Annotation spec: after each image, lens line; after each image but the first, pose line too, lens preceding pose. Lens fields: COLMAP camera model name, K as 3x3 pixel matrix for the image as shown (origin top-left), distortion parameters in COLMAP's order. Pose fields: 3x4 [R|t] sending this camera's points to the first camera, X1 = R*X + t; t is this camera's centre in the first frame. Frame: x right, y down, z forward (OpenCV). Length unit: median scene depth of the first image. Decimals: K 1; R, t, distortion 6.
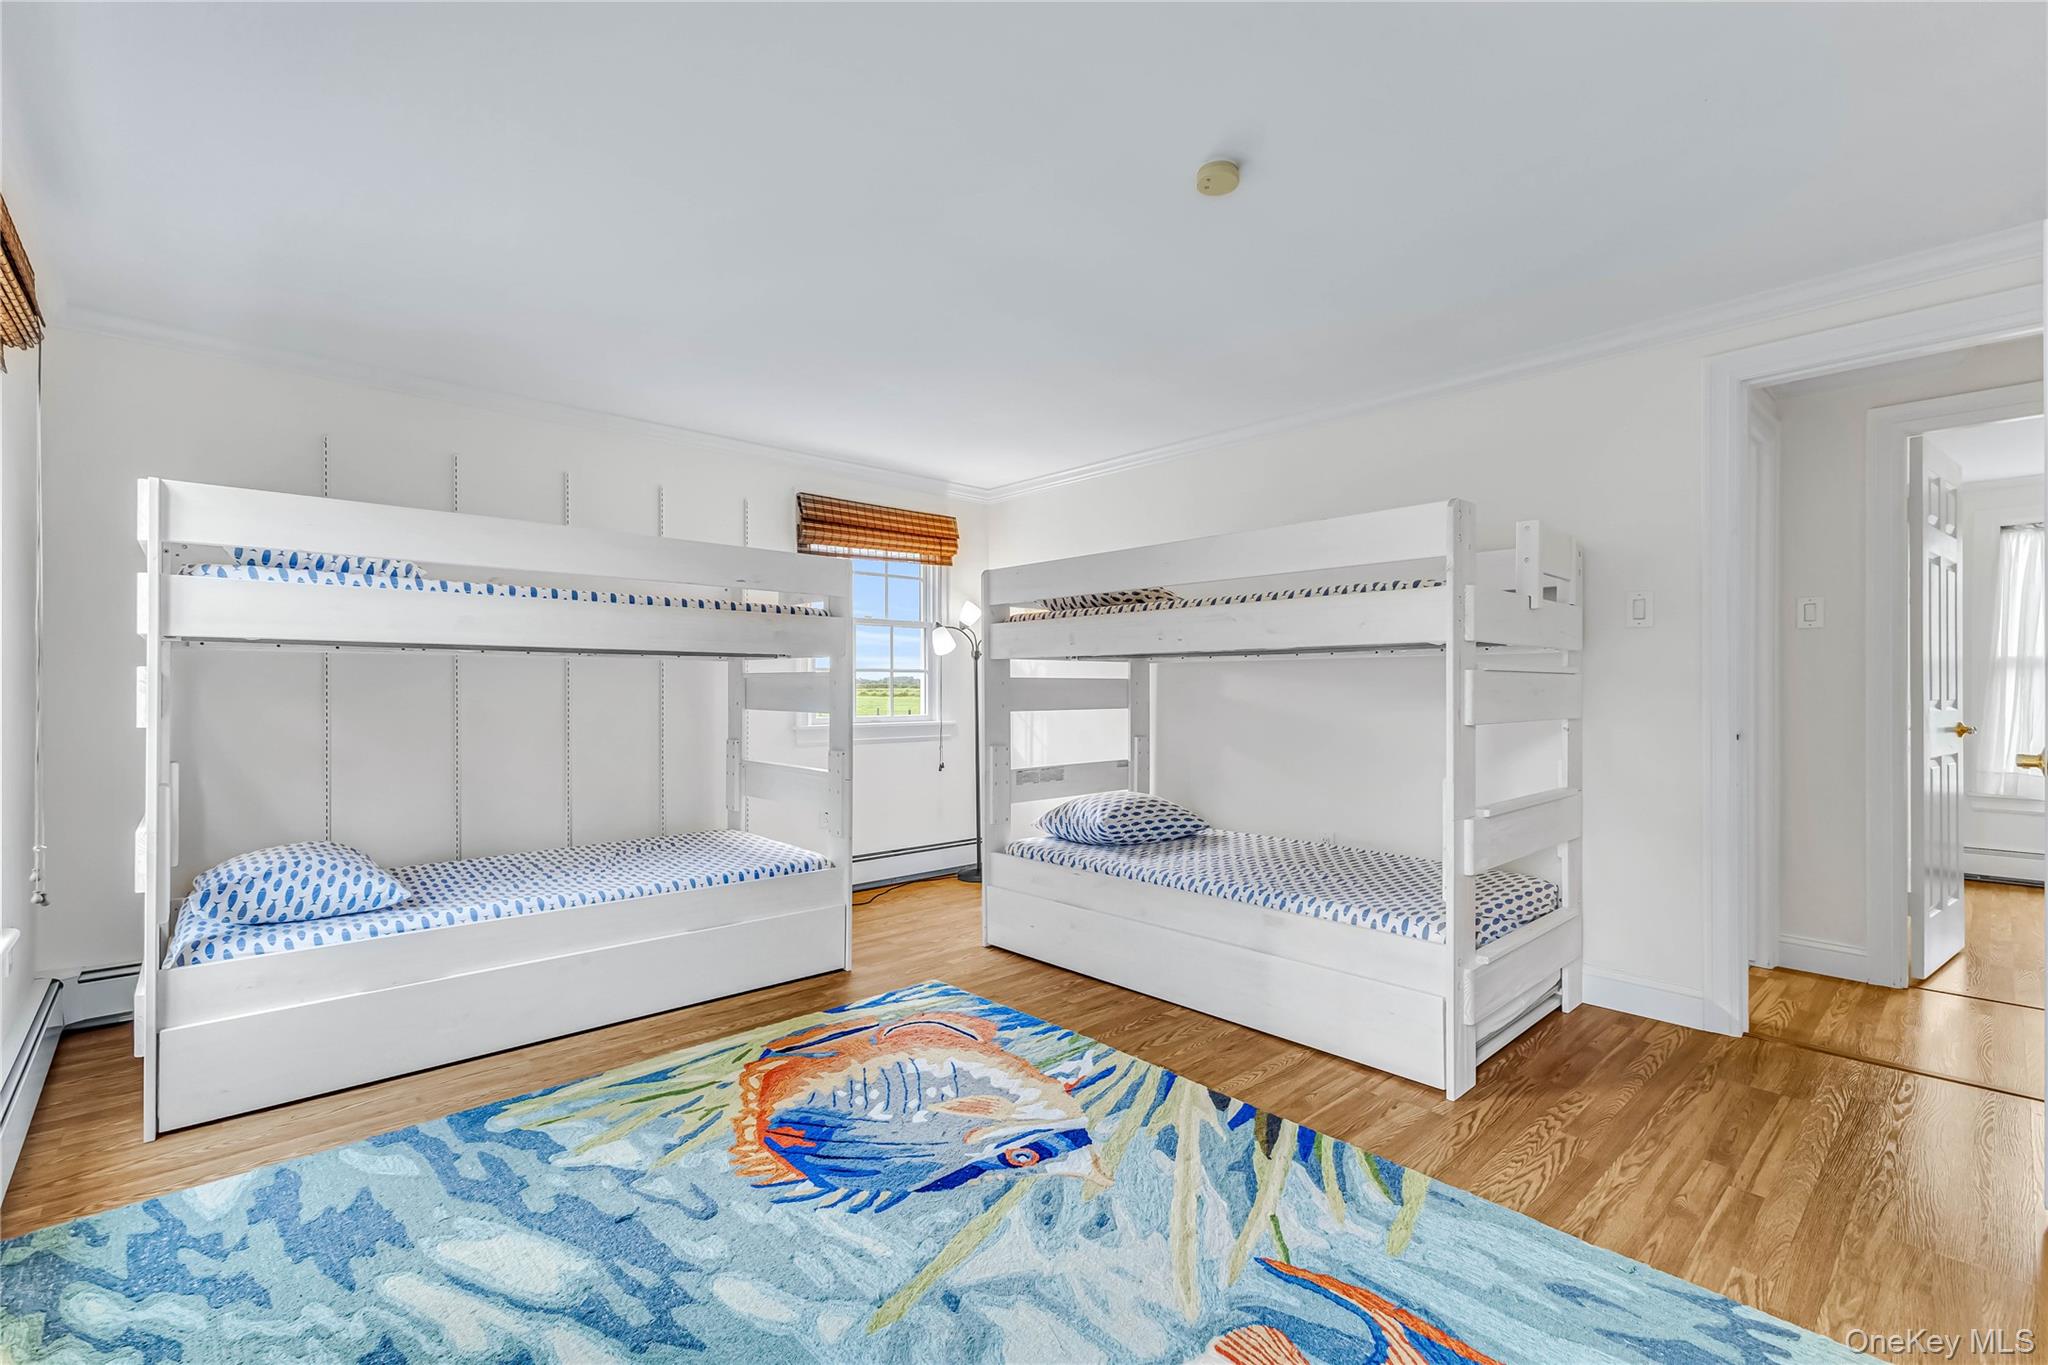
lens RADIAL K [[894.1, 0, 1030.5], [0, 894.1, 686.7], [0, 0, 1]] dist [0.008932, -0.001417]
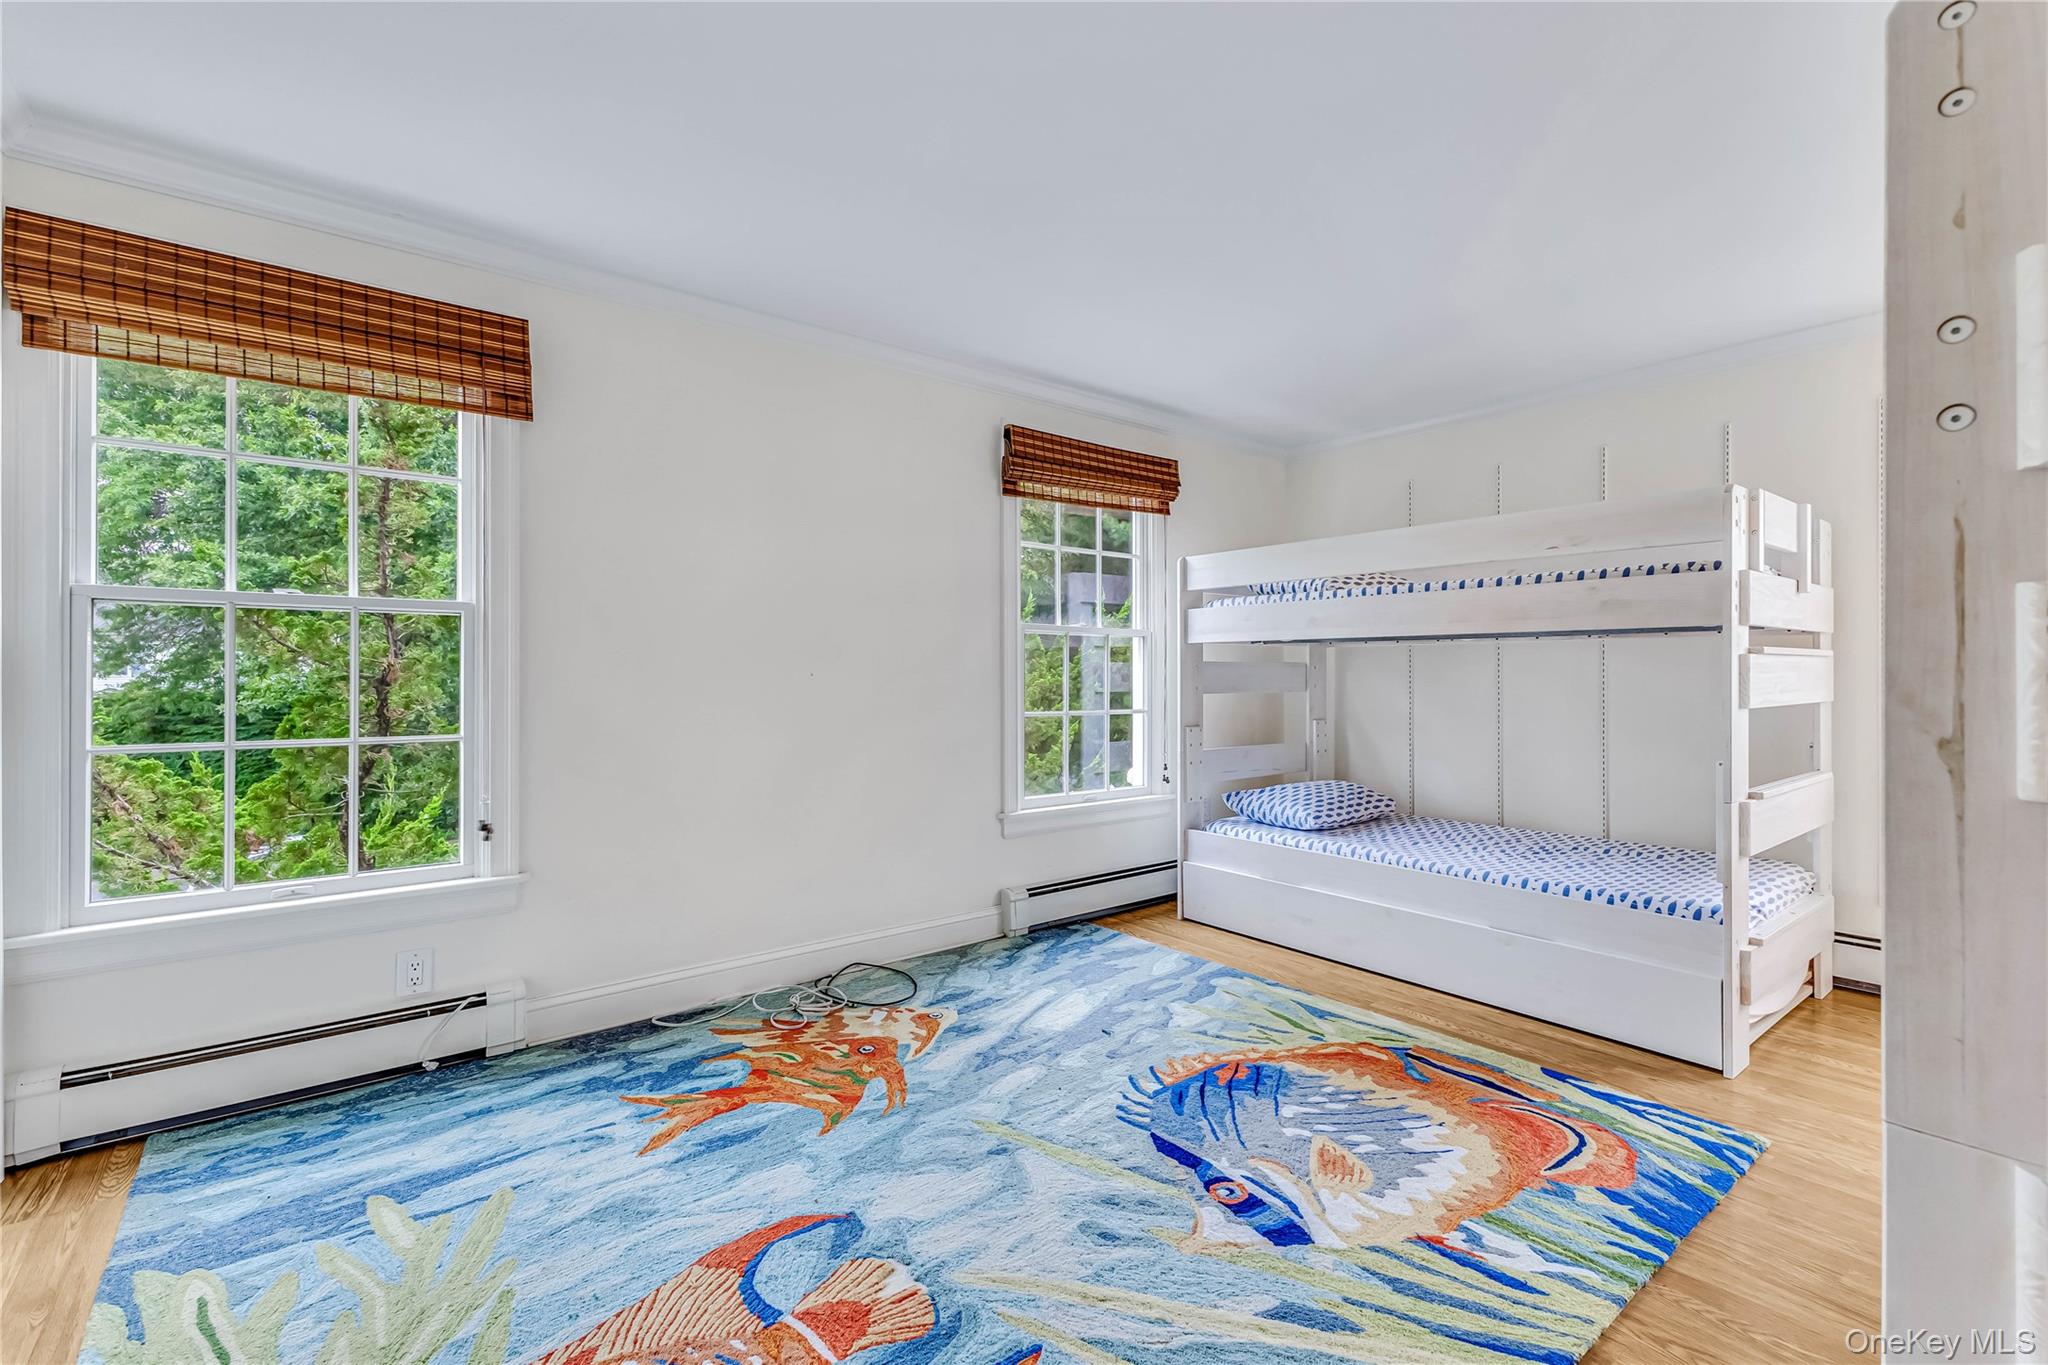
lens RADIAL K [[894.1, 0, 1032.1], [0, 894.1, 673.5], [0, 0, 1]] dist [0.008932, -0.001417]
pose [[-0.069583, -0.002450, -0.997573, 0.809495], [0.001101, 0.999996, -0.002533, 0.008148], [0.997576, -0.001275, -0.069580, 0.781488]]
